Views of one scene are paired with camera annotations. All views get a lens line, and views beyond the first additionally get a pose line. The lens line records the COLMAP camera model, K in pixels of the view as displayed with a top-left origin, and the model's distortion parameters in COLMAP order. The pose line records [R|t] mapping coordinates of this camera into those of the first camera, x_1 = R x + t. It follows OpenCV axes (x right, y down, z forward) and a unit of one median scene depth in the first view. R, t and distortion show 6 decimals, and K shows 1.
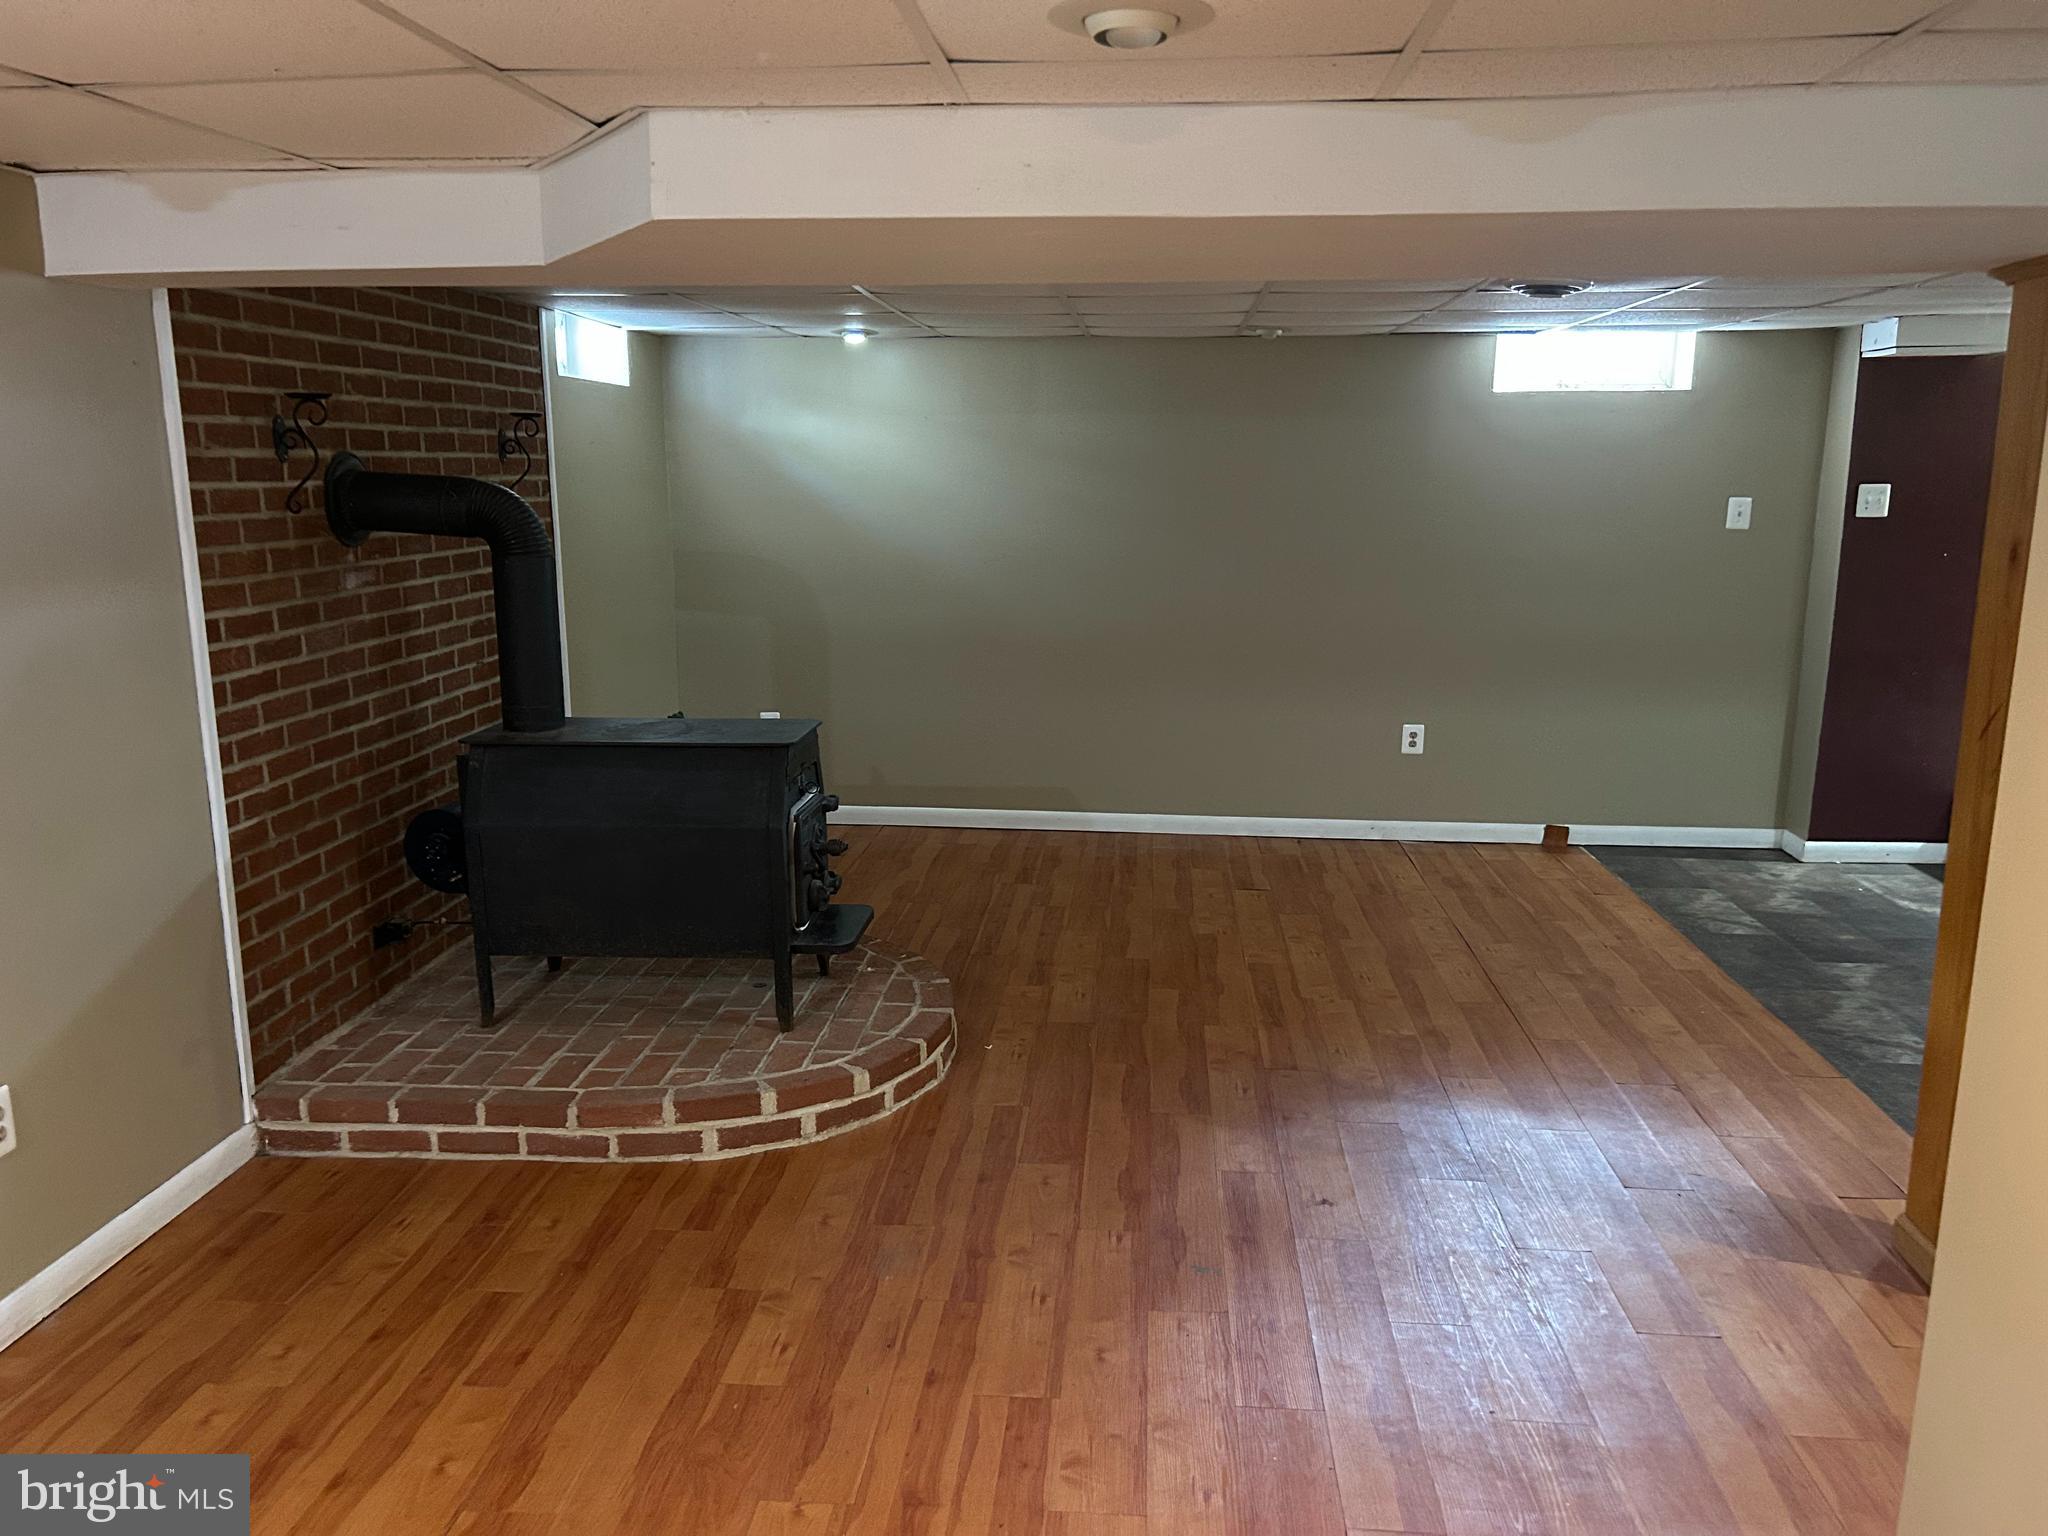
lens RADIAL K [[1550.0, 0, 1034.9], [0, 1550.0, 775.5], [0, 0, 1]] dist [0.066944, -0.079340]
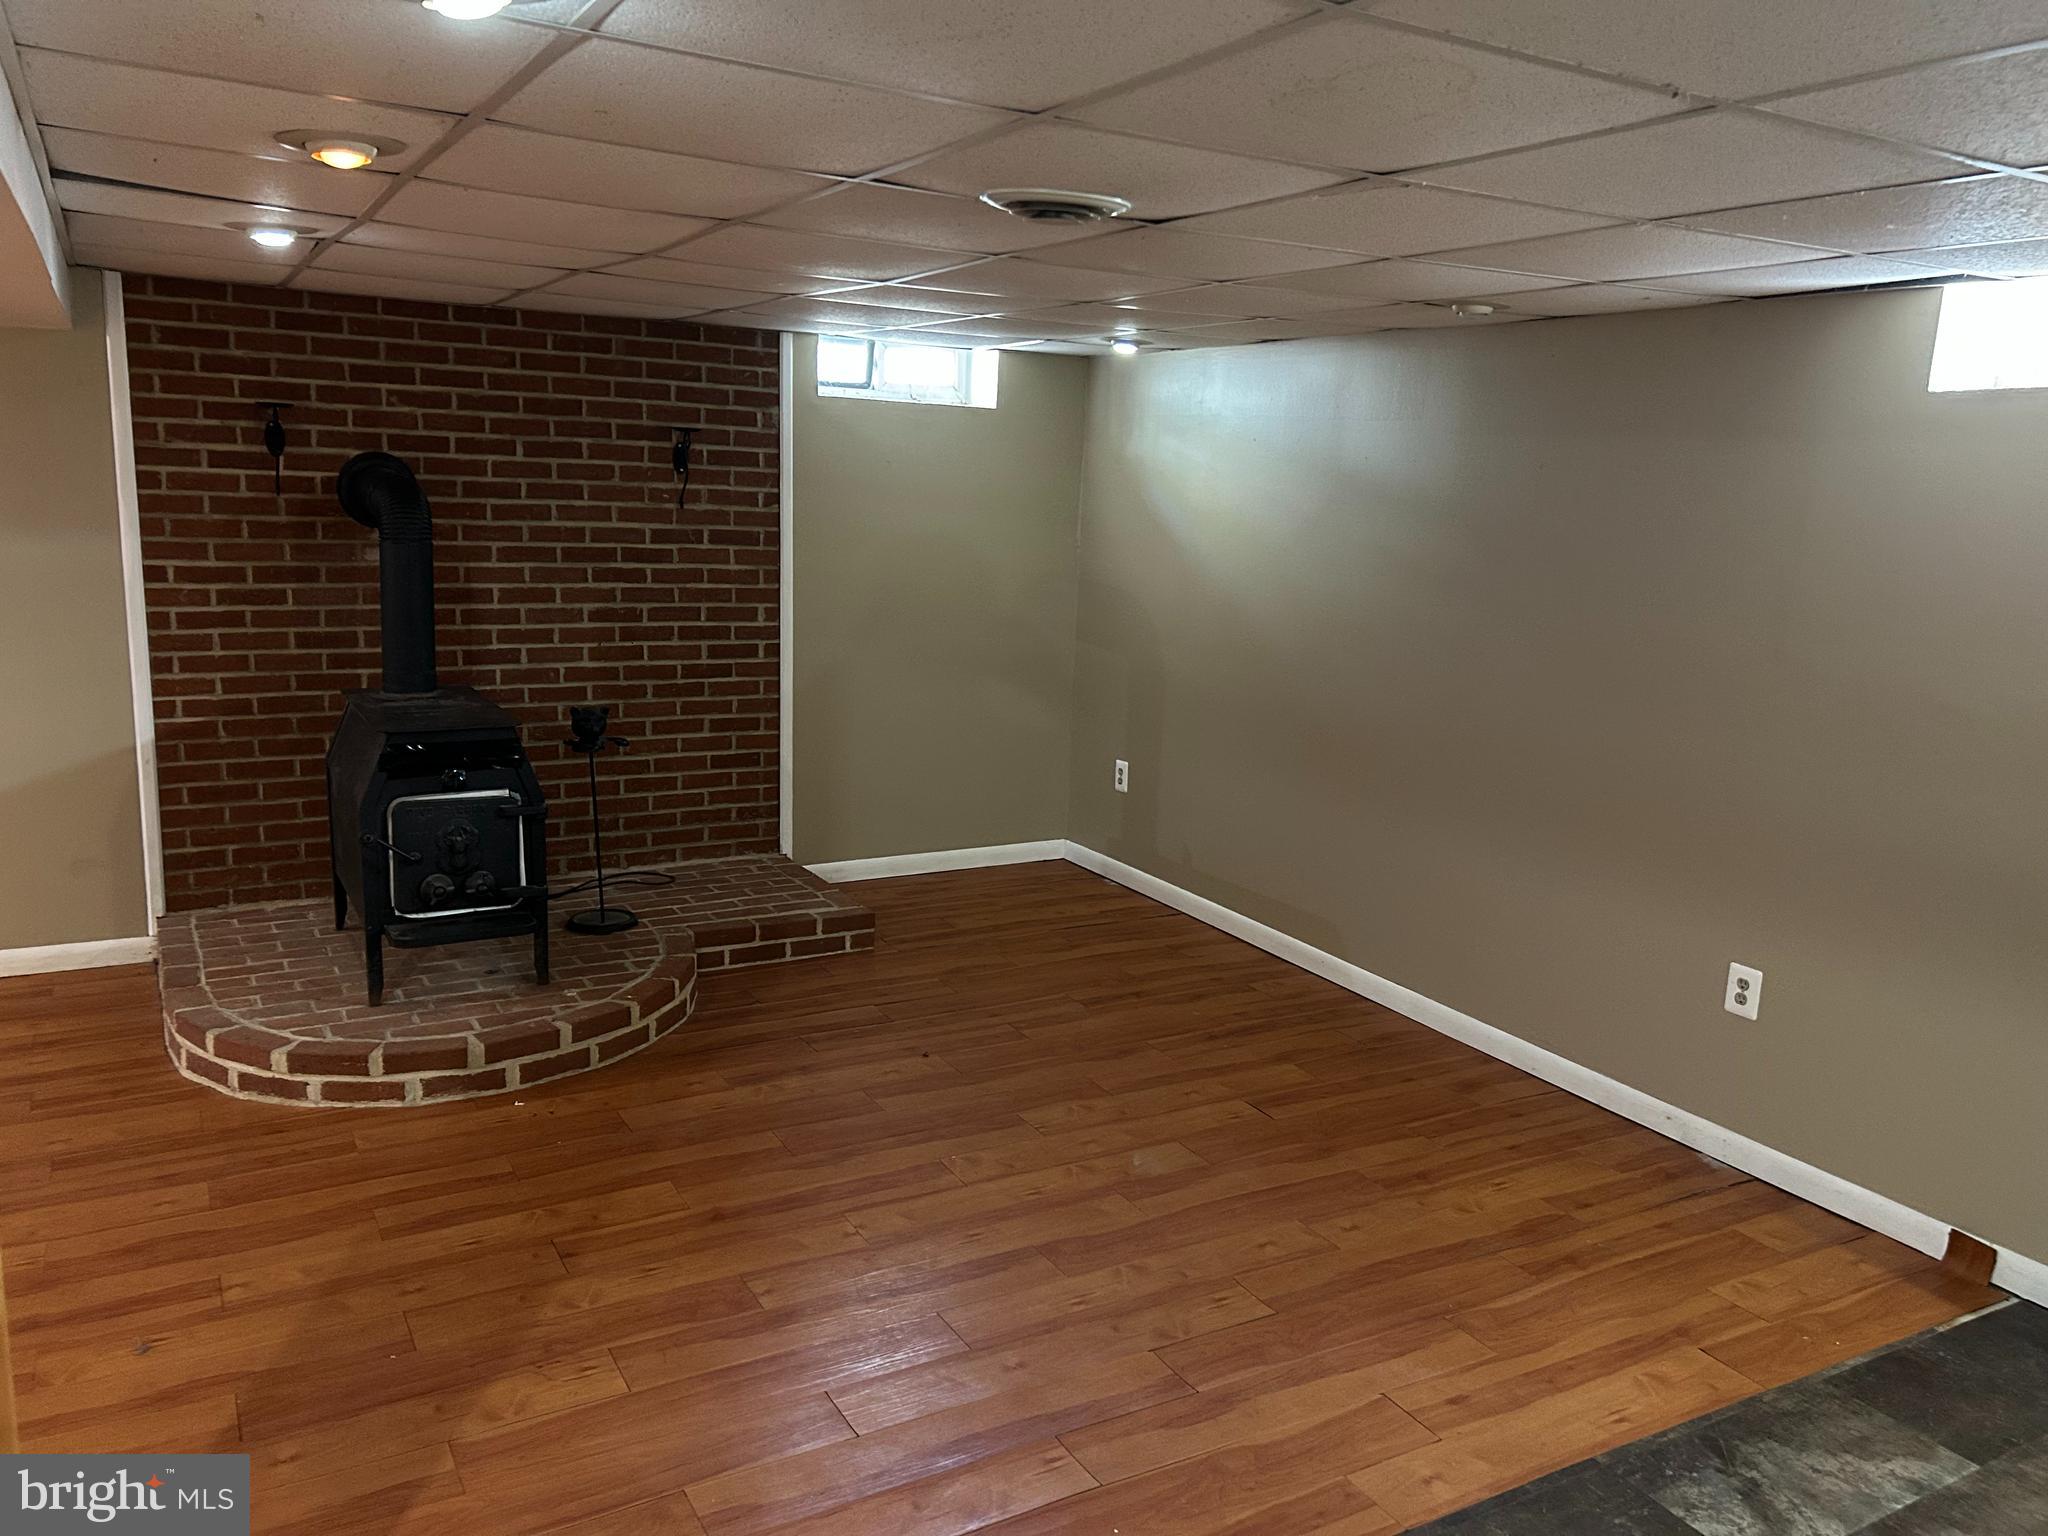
lens RADIAL K [[1550.0, 0, 1035.9], [0, 1550.0, 758.4], [0, 0, 1]] dist [0.066944, -0.079340]
pose [[0.562782, 0.167393, -0.809479, 0.958420], [-0.199795, 0.977791, 0.063293, -0.160023], [0.802097, 0.126109, 0.583727, 0.764774]]
